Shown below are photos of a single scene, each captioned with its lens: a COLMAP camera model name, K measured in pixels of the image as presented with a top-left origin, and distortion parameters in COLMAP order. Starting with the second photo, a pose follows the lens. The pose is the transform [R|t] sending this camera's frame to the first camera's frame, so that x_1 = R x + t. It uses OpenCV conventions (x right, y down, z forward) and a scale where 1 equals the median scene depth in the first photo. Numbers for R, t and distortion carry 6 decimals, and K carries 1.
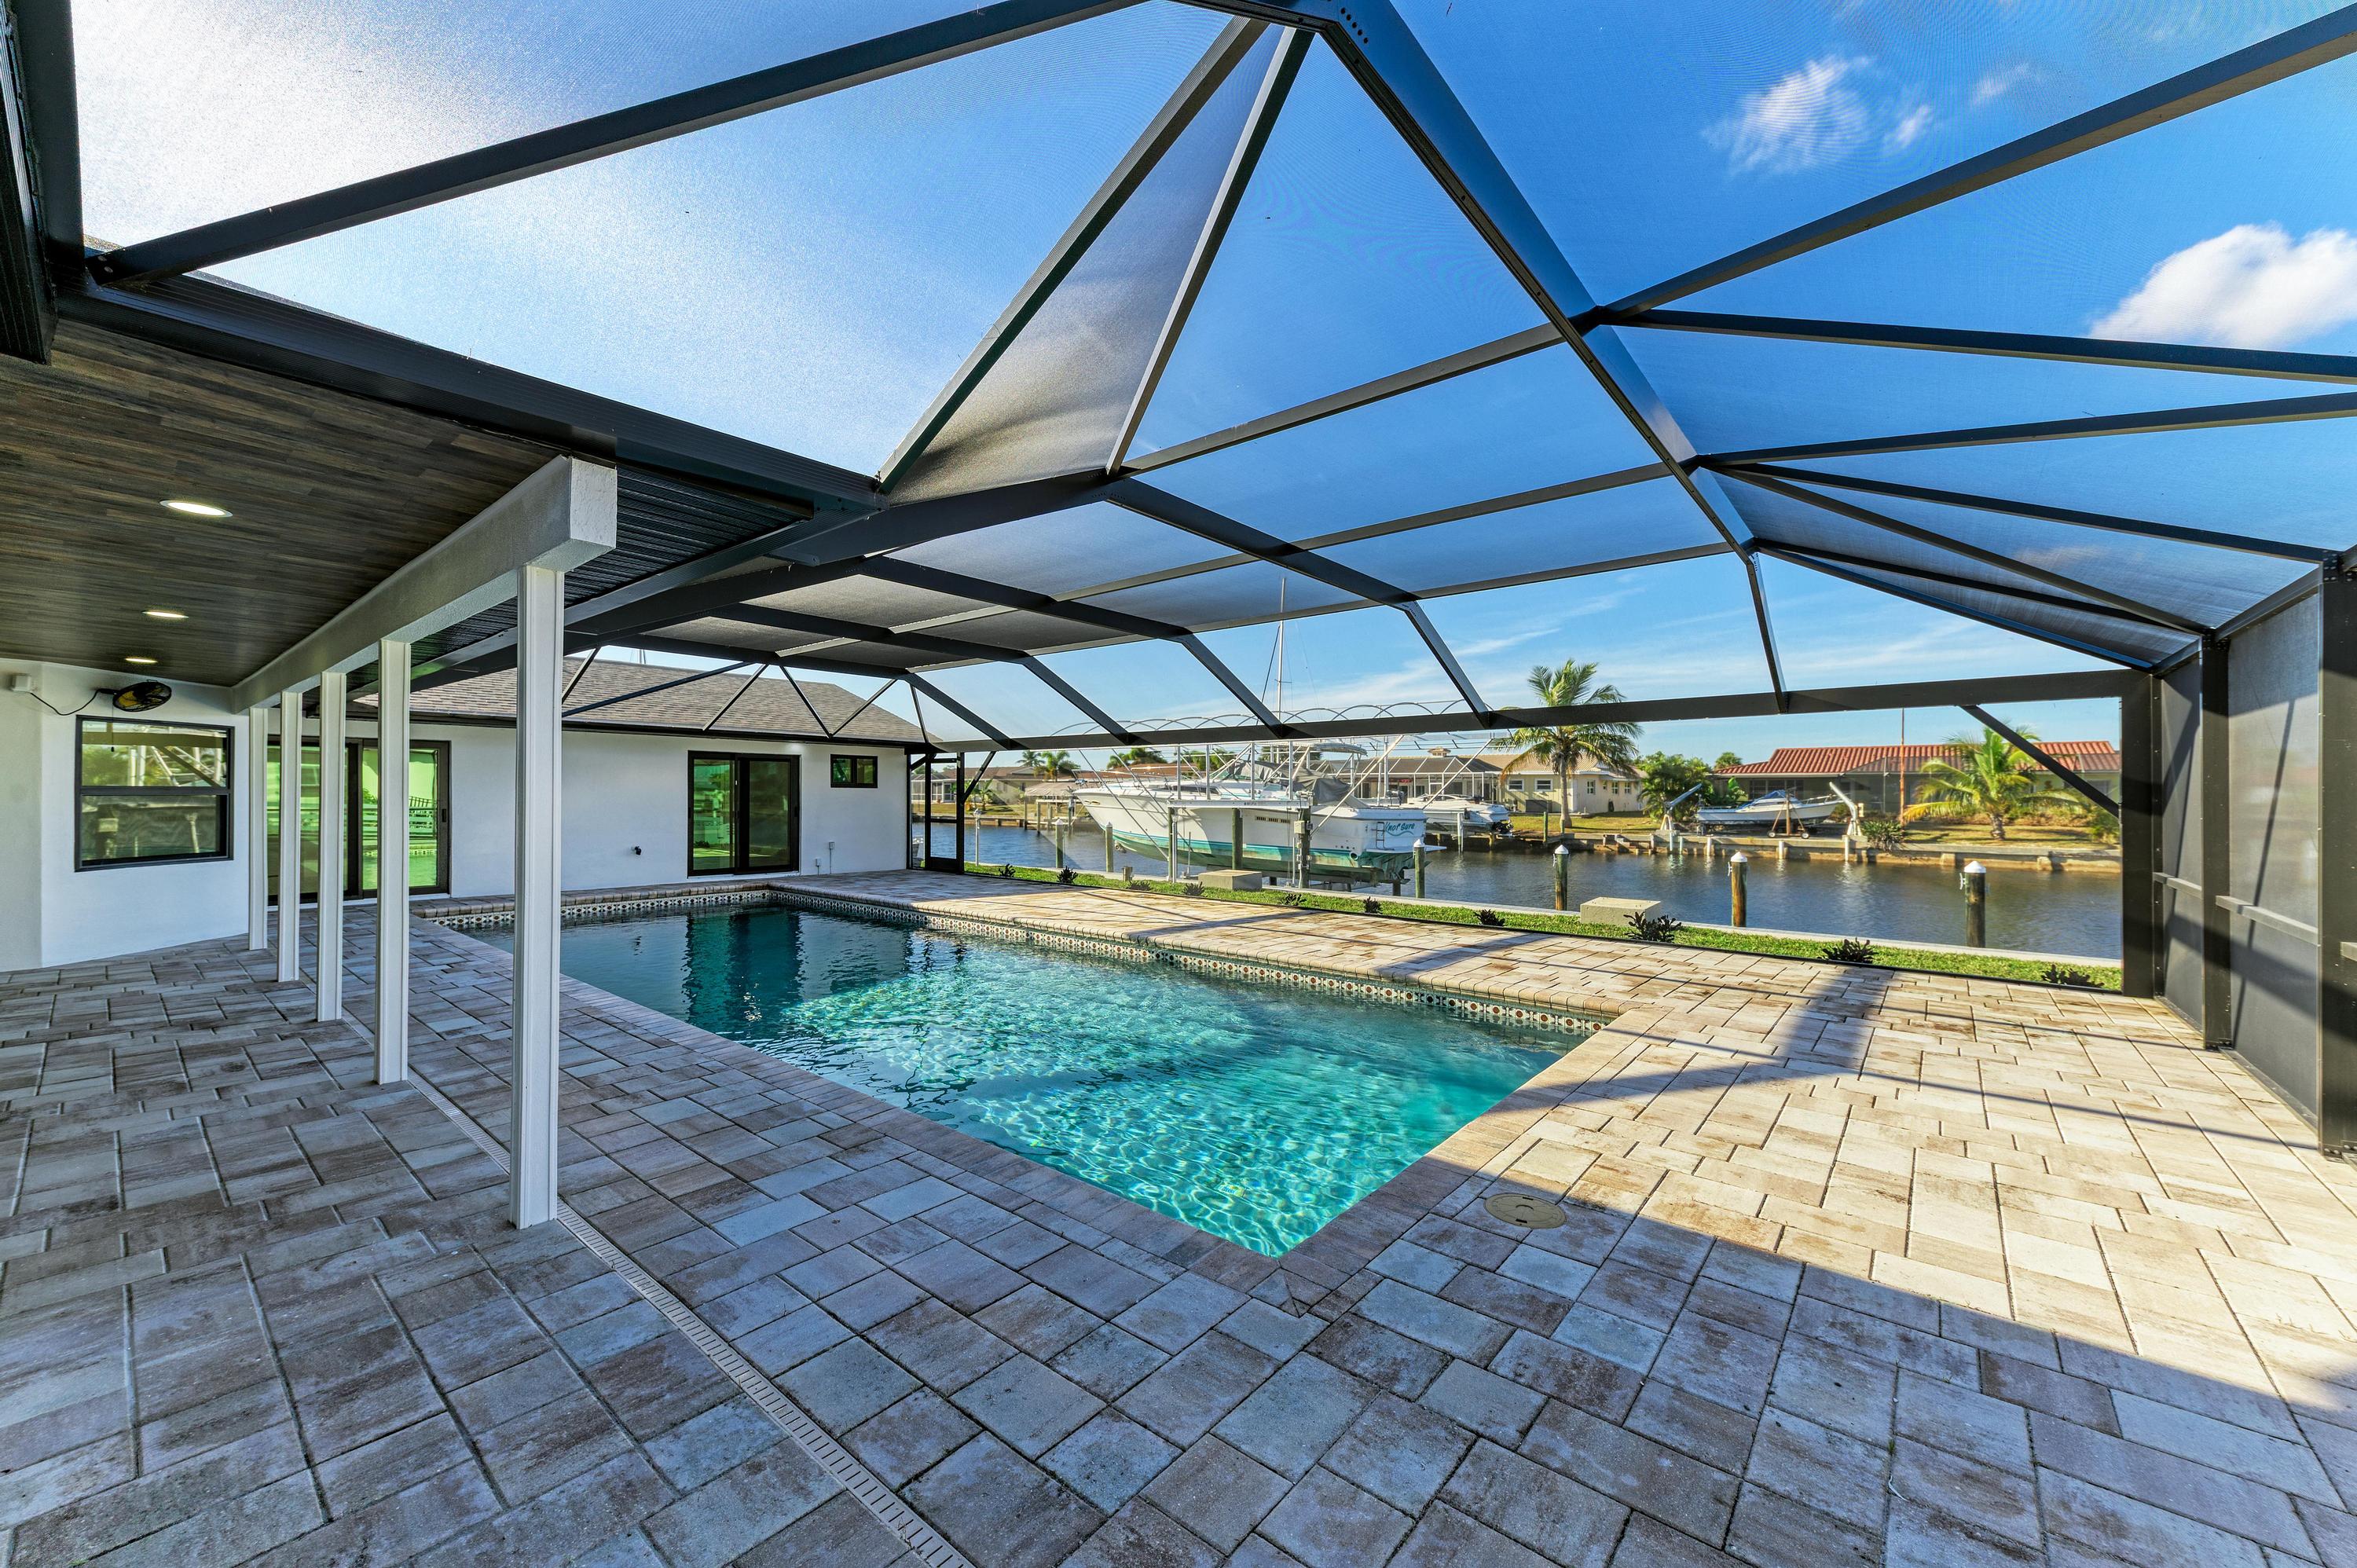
lens RADIAL K [[901.8, 0, 1175.8], [0, 901.8, 791.8], [0, 0, 1]] dist [0.012832, -0.002162]
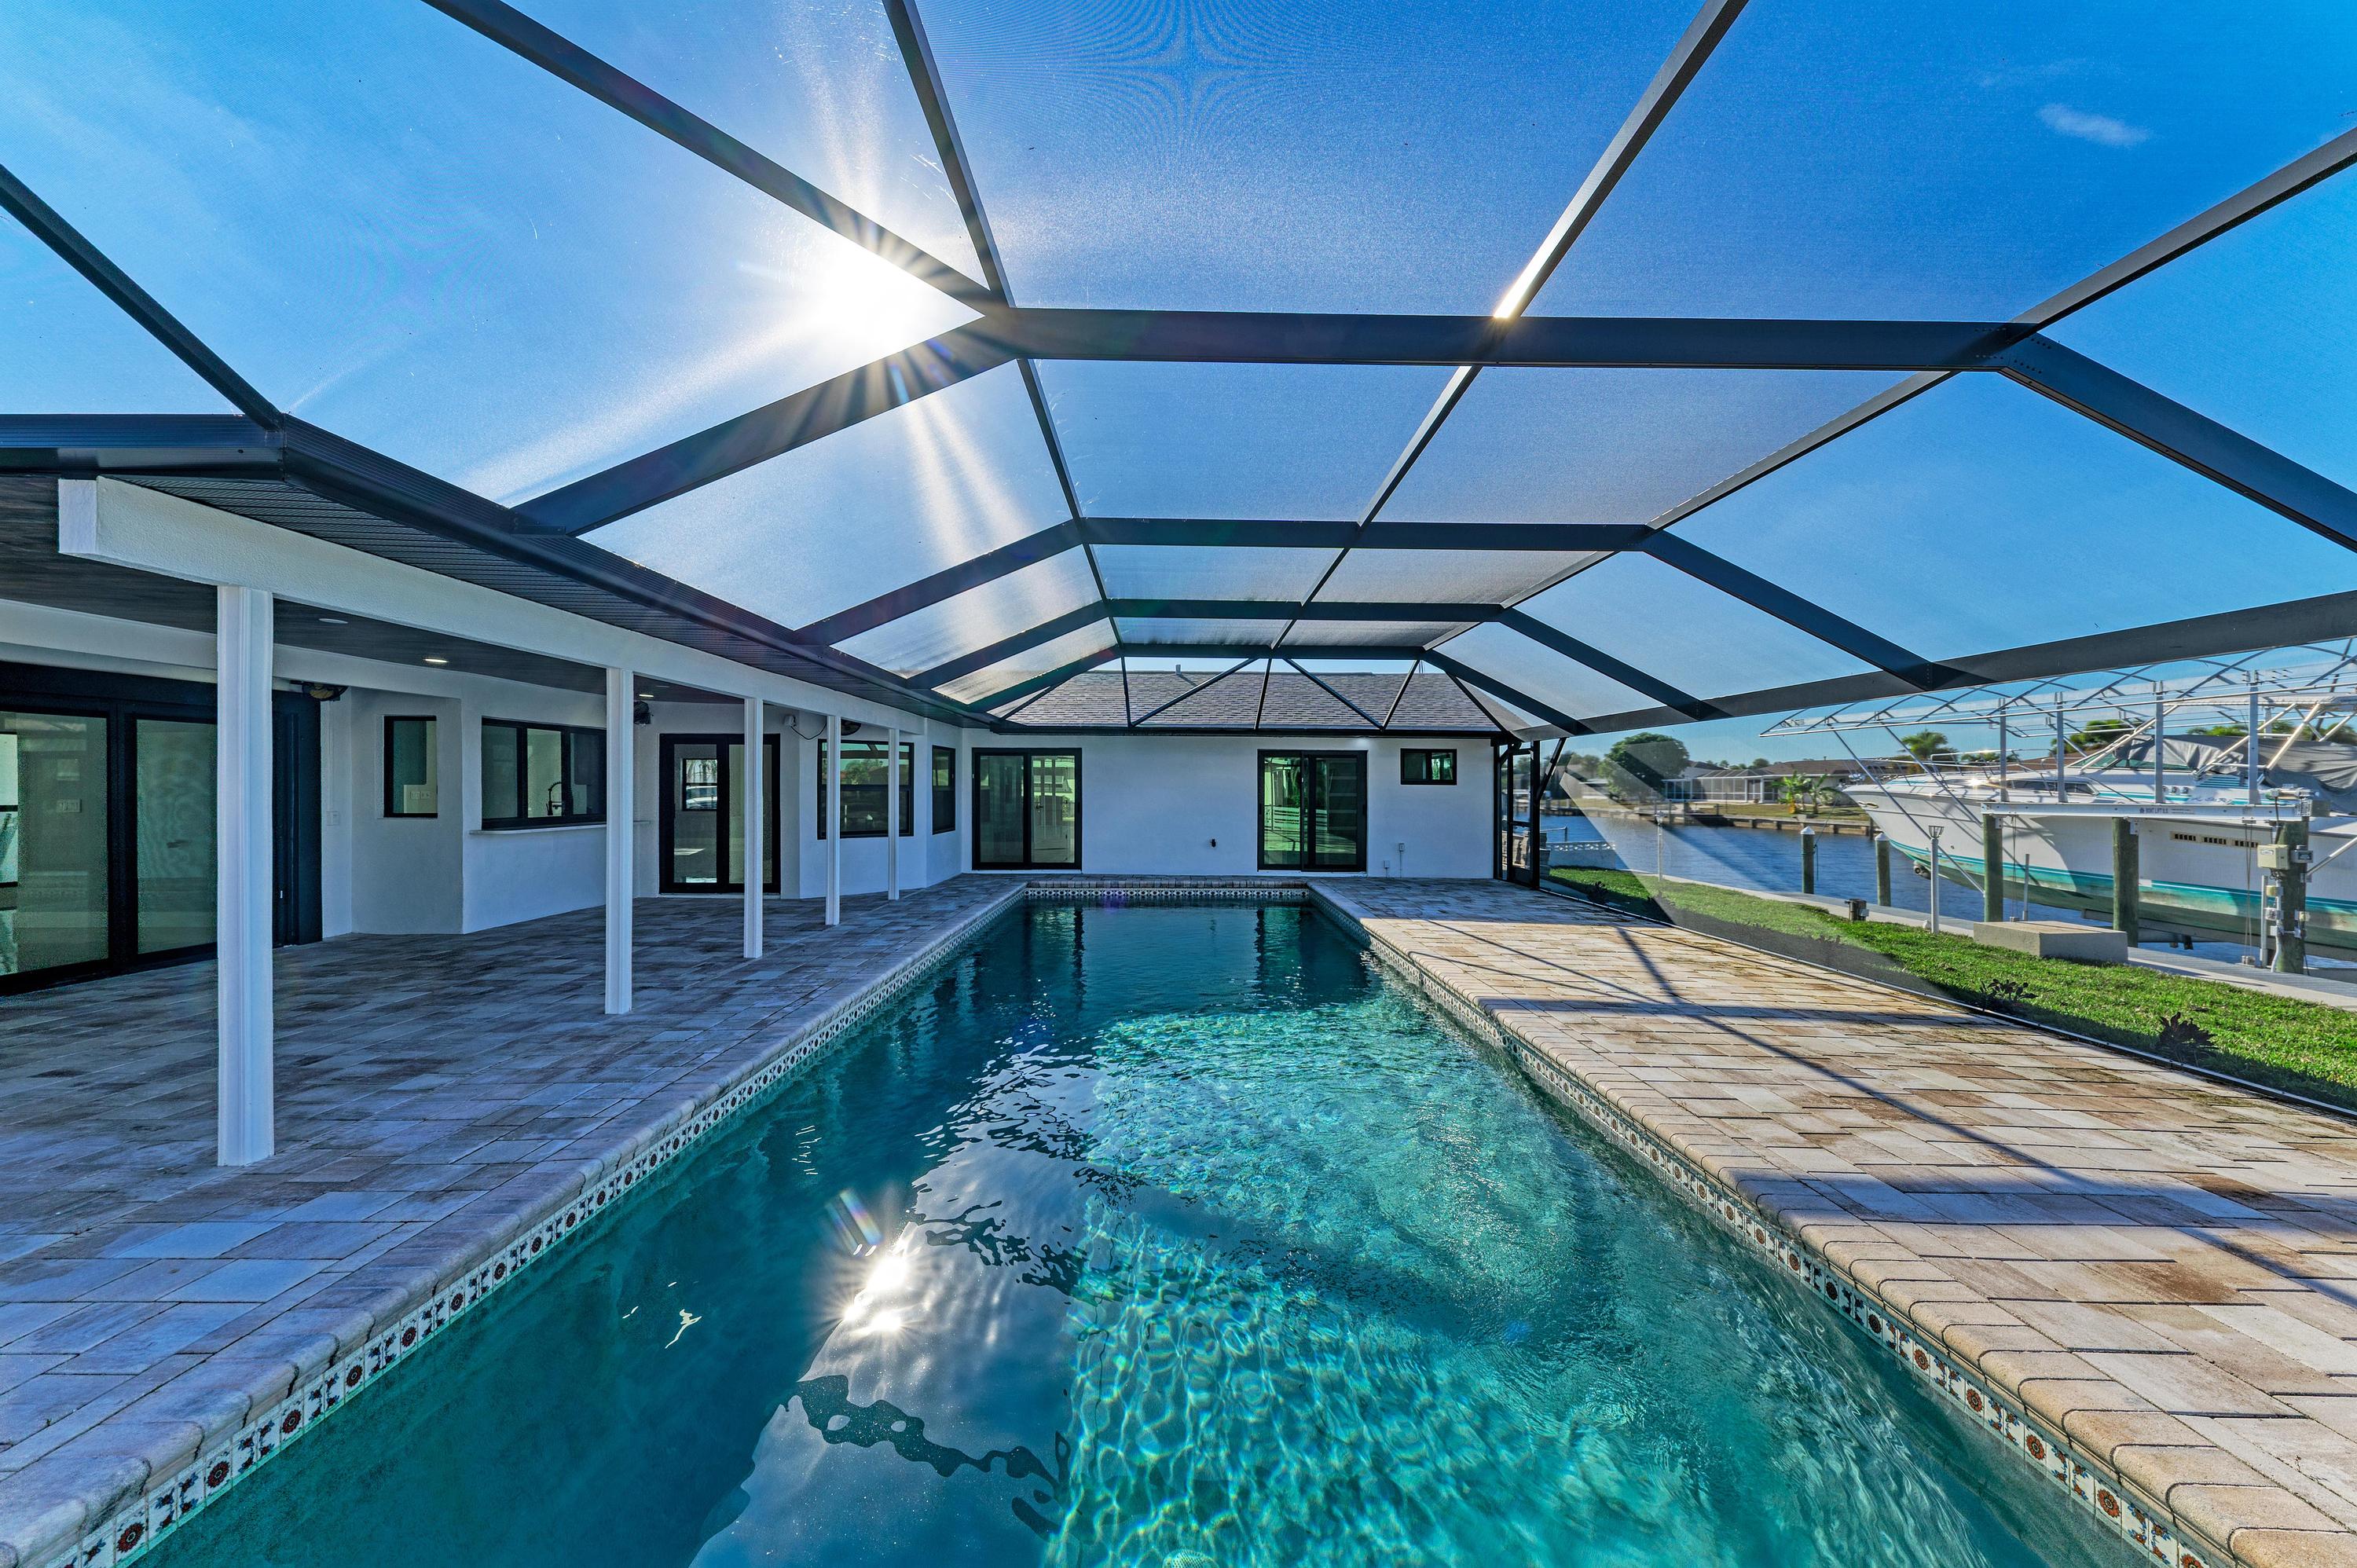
lens RADIAL K [[901.8, 0, 1173.3], [0, 901.8, 793.9], [0, 0, 1]] dist [0.012832, -0.002162]
pose [[0.649708, 0.004475, -0.760171, 0.106822], [-0.001172, 0.999987, 0.004885, 0.000313], [0.760183, -0.002283, 0.649705, 0.133547]]
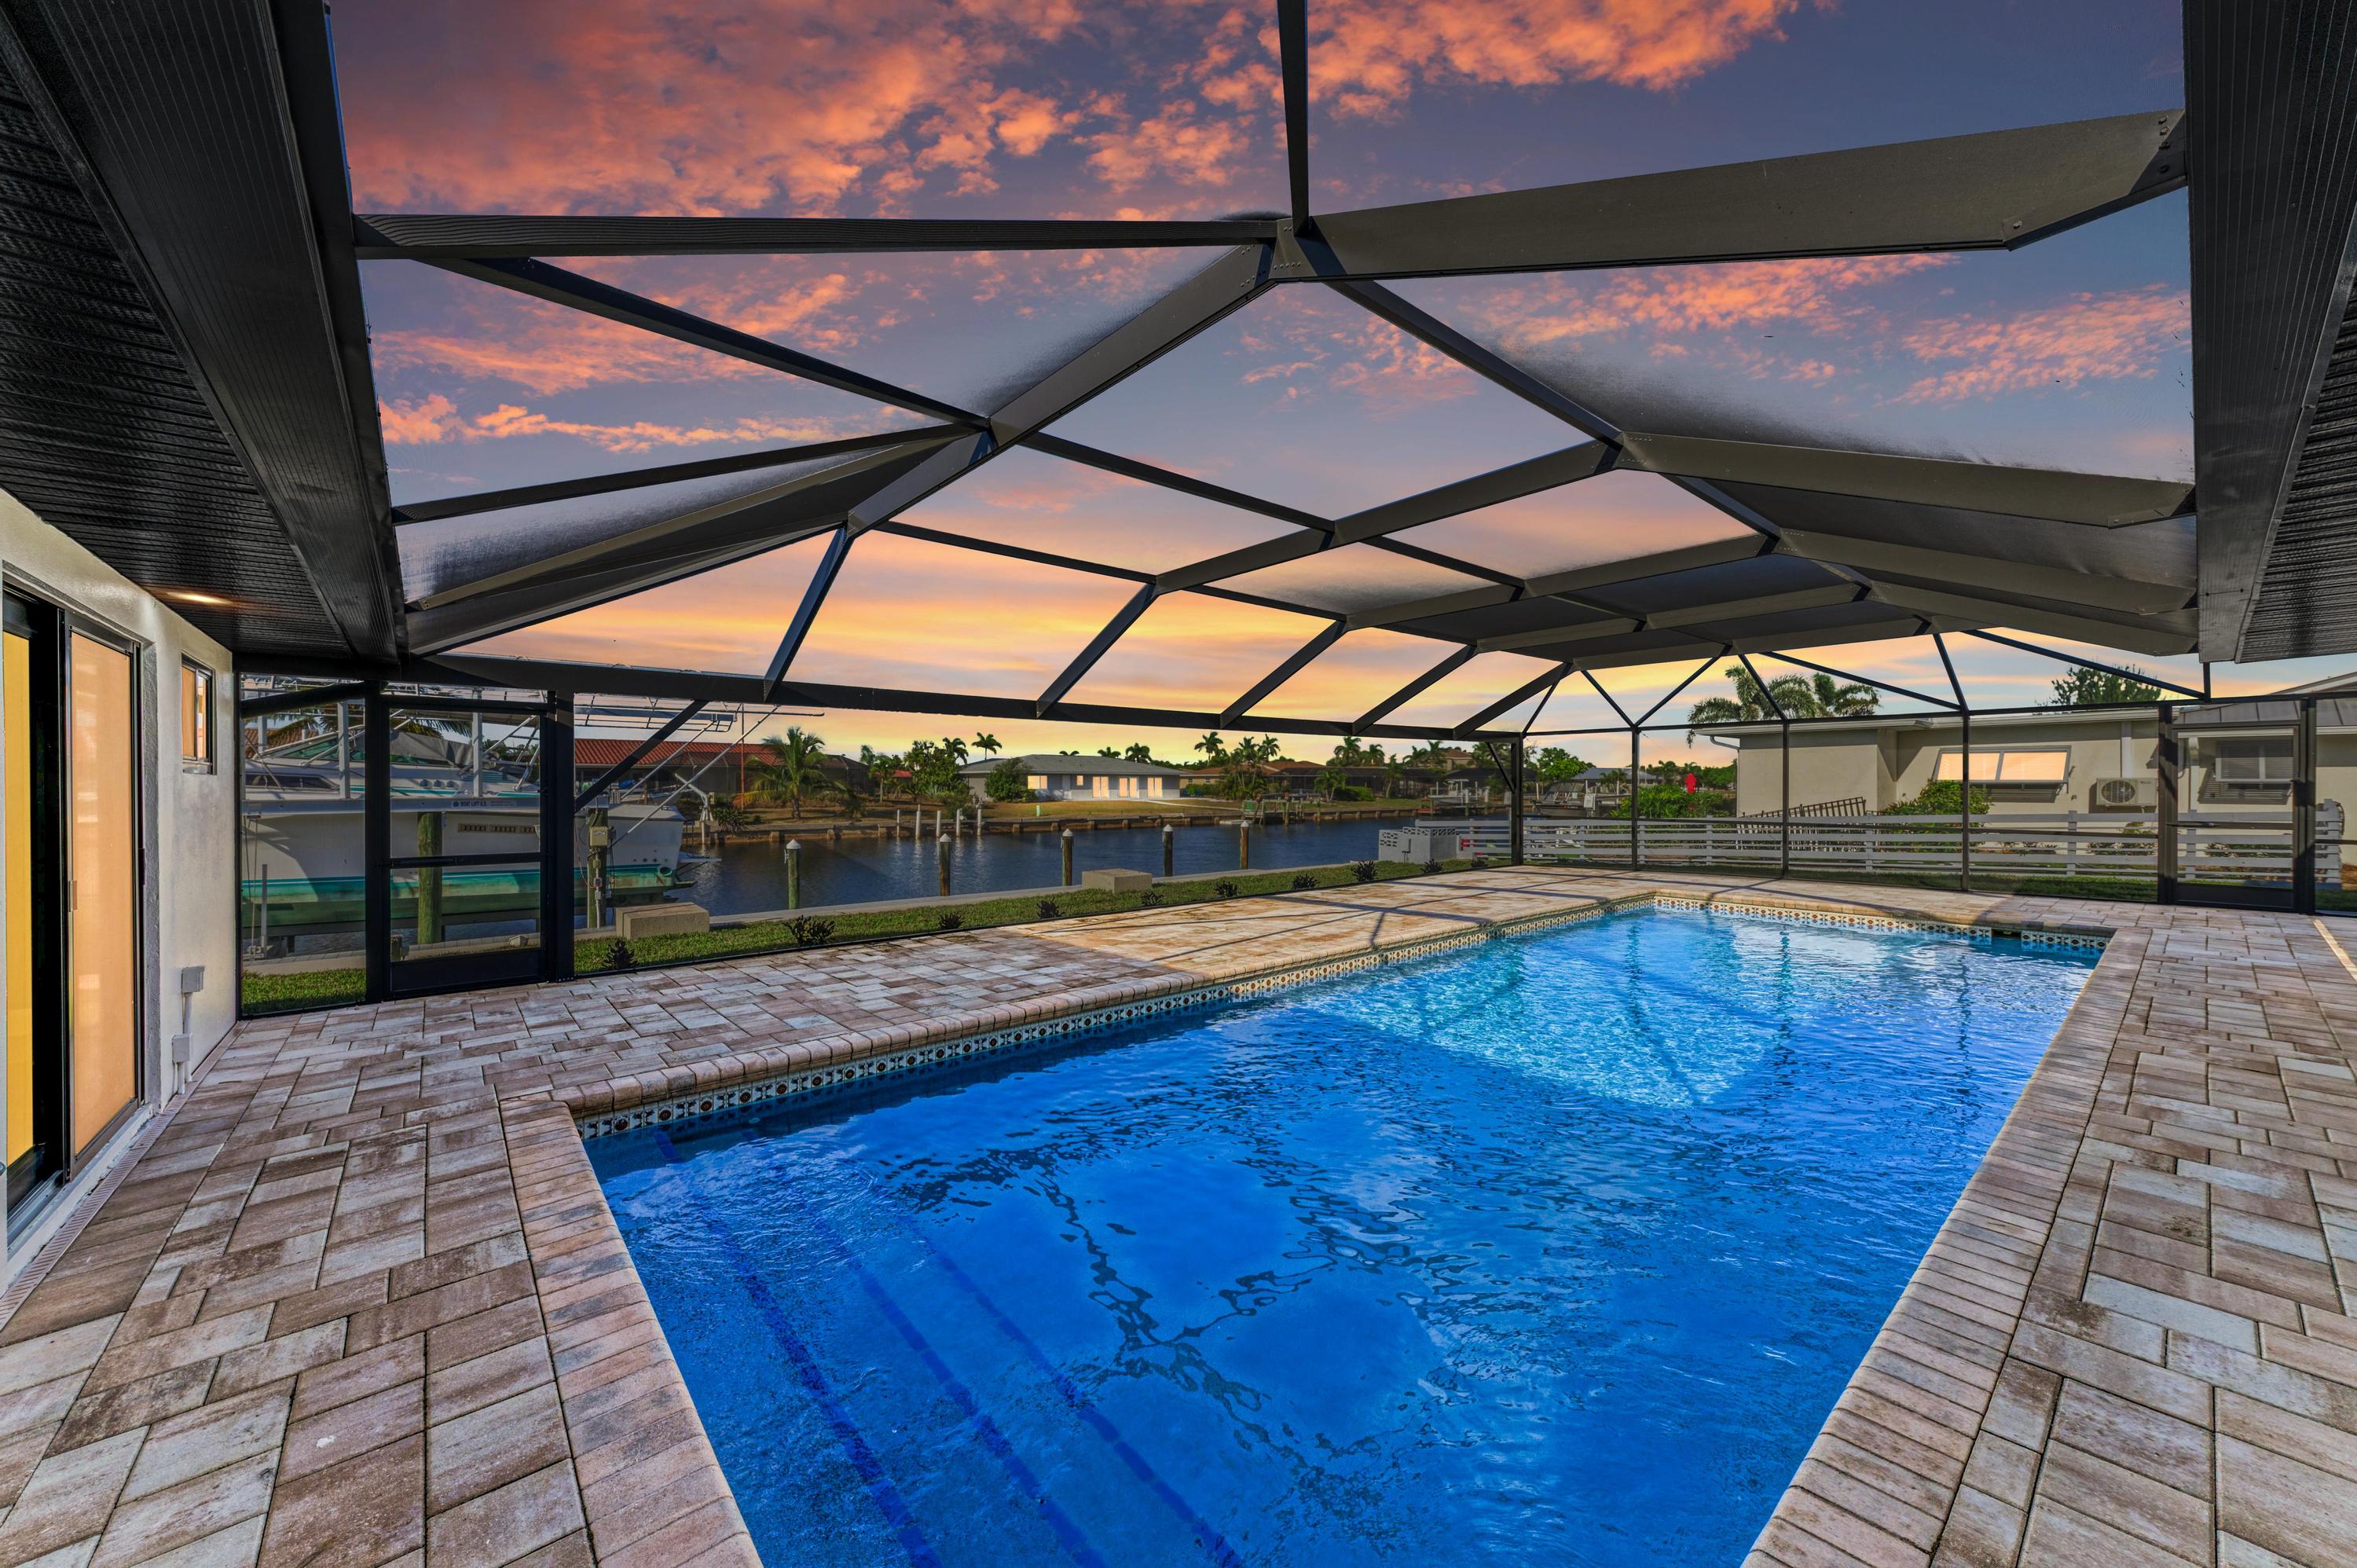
lens RADIAL K [[864.6, 0, 1185.1], [0, 864.6, 795.2], [0, 0, 1]] dist [0.014700, -0.000956]
pose [[0.152449, -0.016201, 0.988179, -0.371698], [0.000877, 0.999867, 0.016257, -0.001607], [-0.988311, -0.001611, 0.152443, 0.401561]]
